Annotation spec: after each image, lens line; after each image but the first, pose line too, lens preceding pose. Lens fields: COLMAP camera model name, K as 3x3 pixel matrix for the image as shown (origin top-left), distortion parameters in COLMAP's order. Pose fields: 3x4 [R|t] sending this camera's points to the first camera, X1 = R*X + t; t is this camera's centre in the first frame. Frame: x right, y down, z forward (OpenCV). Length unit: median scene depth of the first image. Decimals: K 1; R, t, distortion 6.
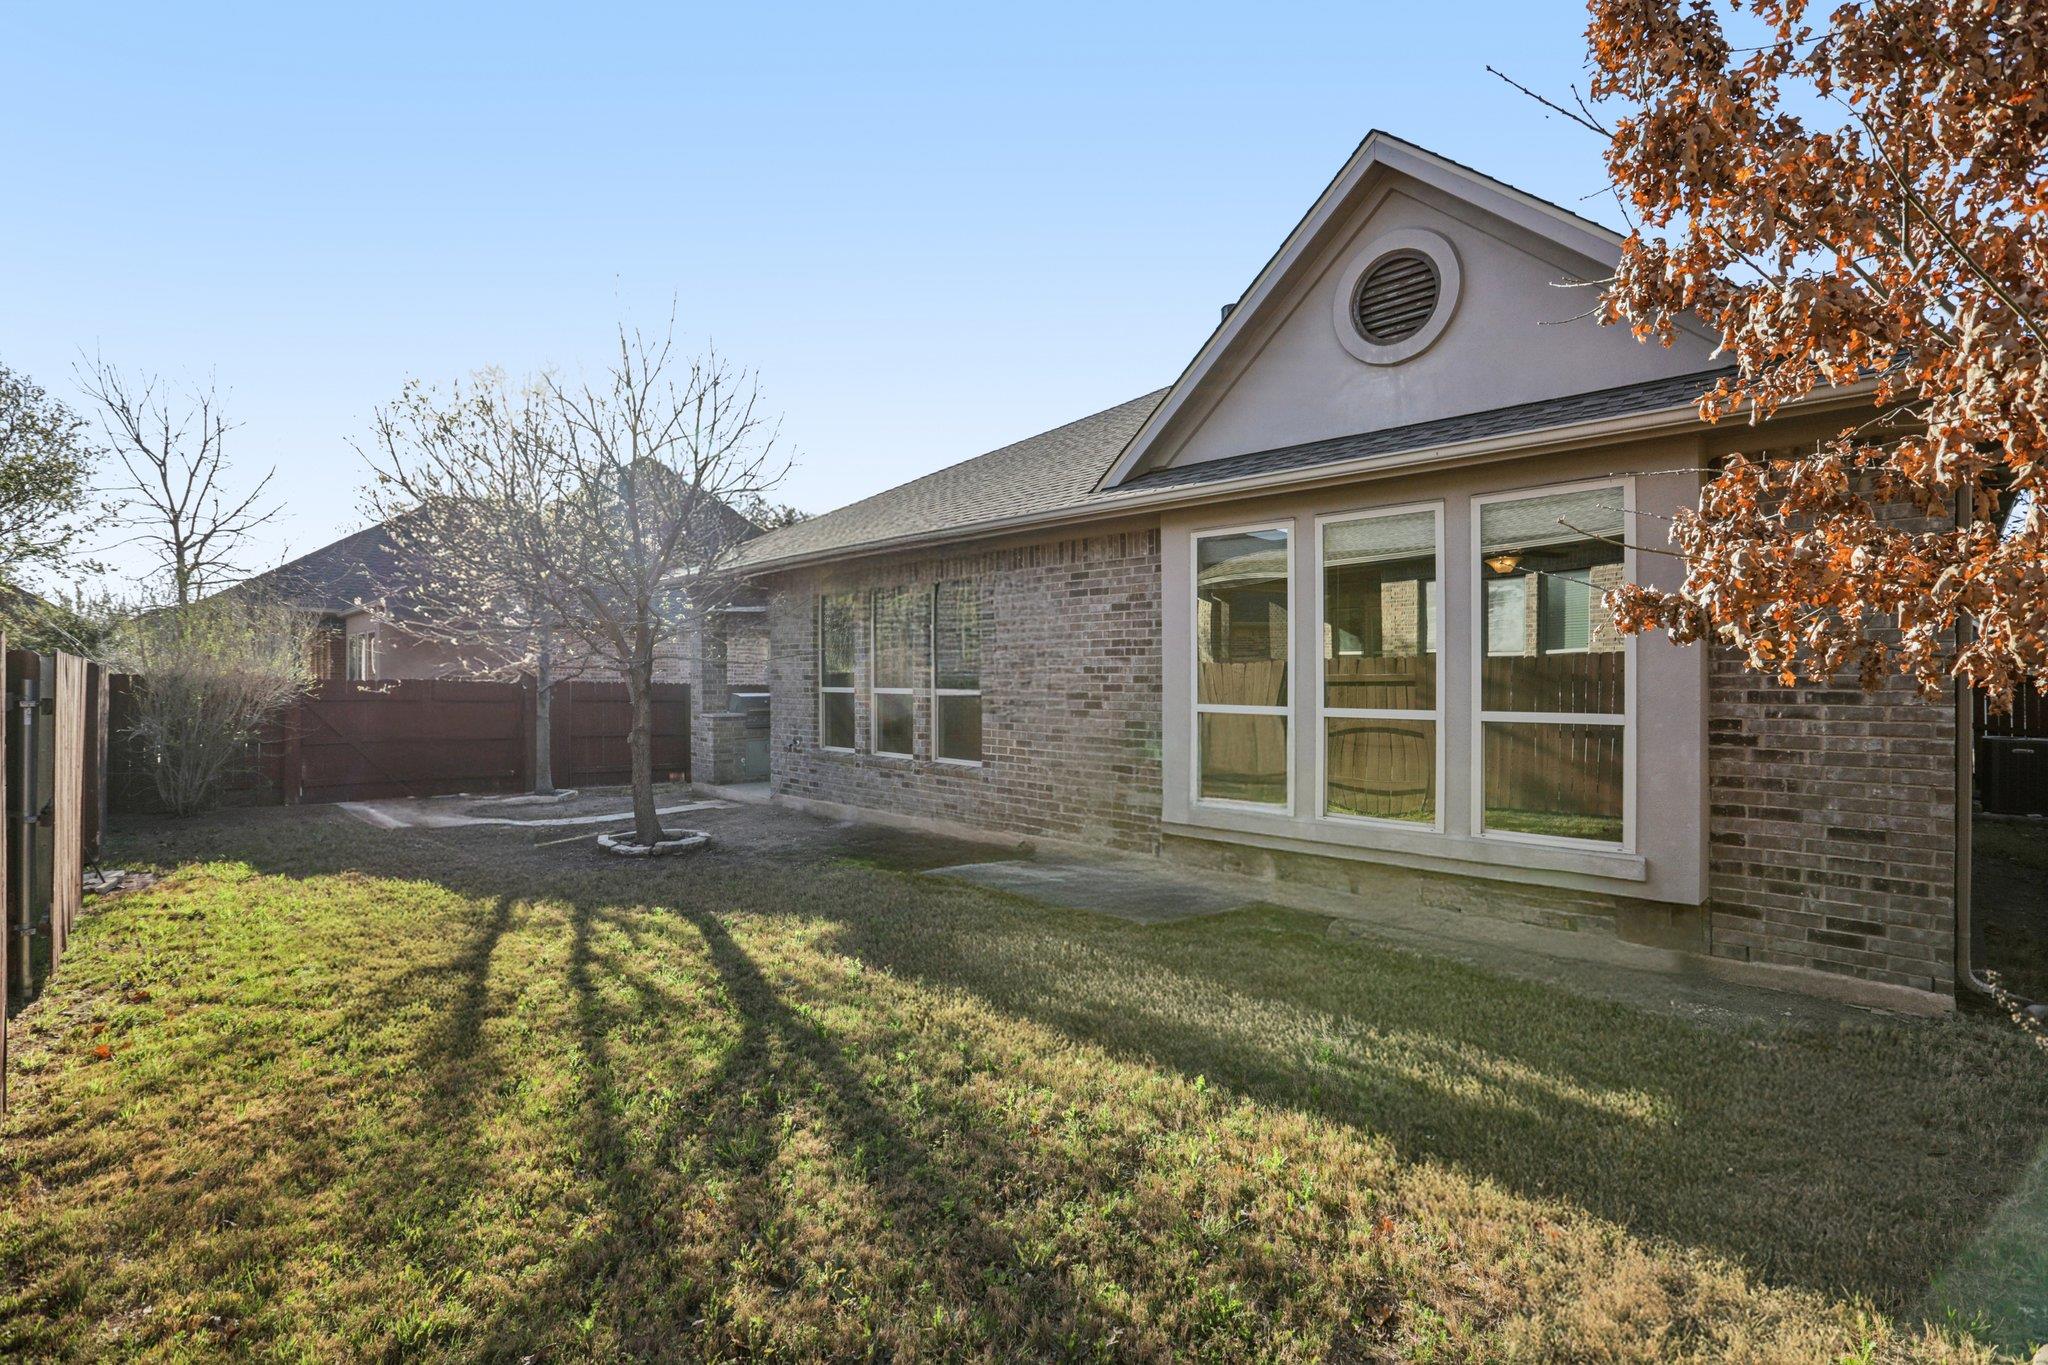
lens RADIAL K [[938.2, 0, 1024.3], [0, 938.2, 683.6], [0, 0, 1]] dist [-0.000229, -0.000034]
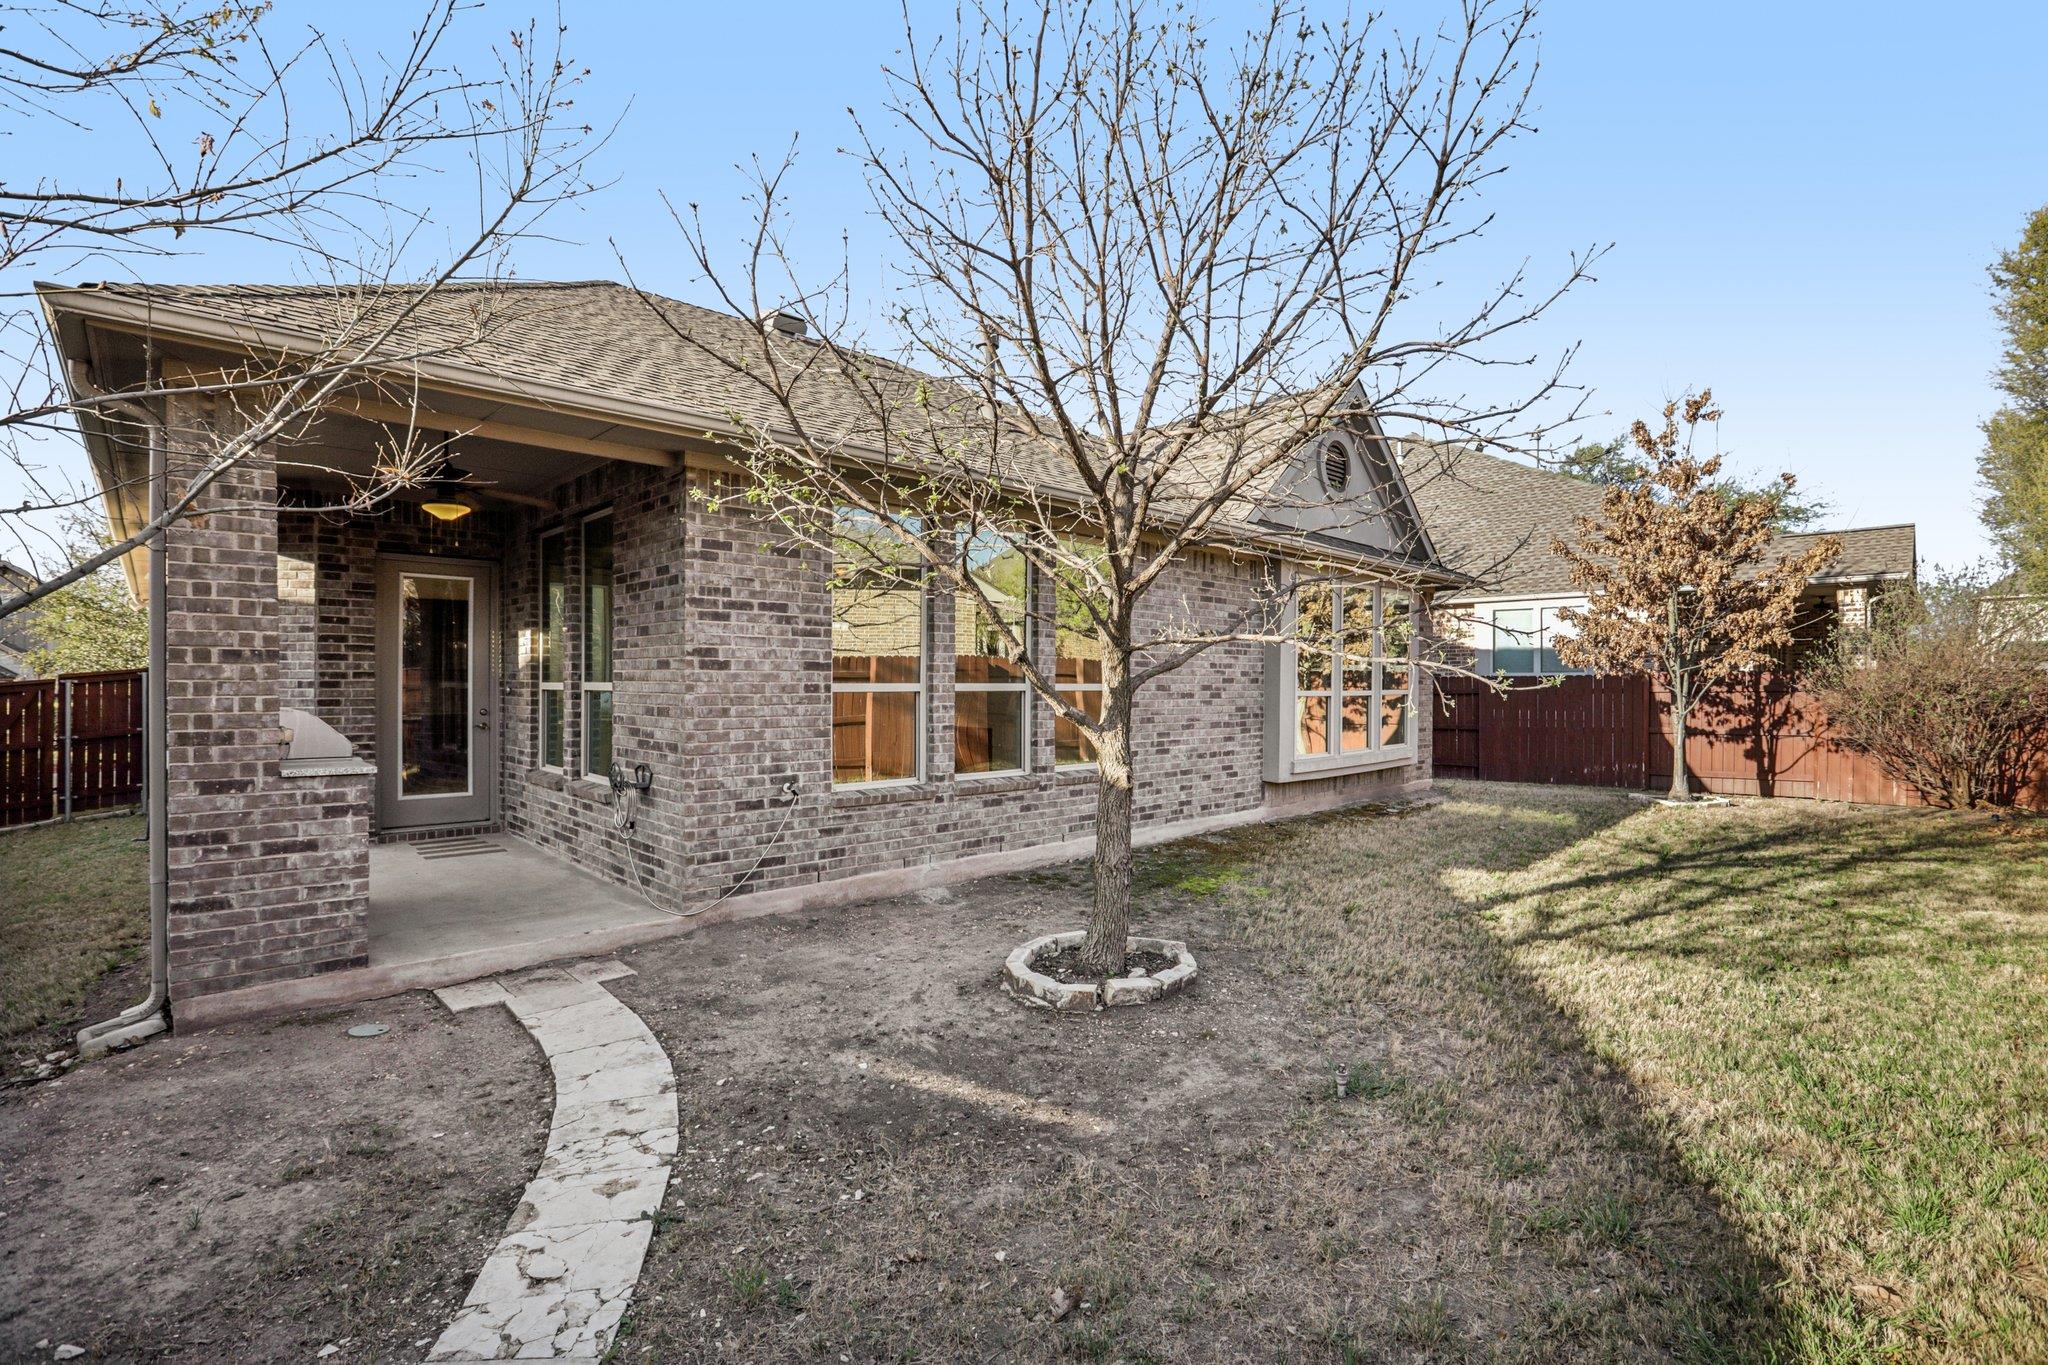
lens RADIAL K [[938.2, 0, 1024.3], [0, 938.2, 678.3], [0, 0, 1]] dist [-0.000229, -0.000034]
pose [[0.000381, -0.002534, 0.999997, -1.062223], [-0.001844, 0.999995, 0.002534, -0.001167], [-0.999998, -0.001845, 0.000377, 1.182544]]
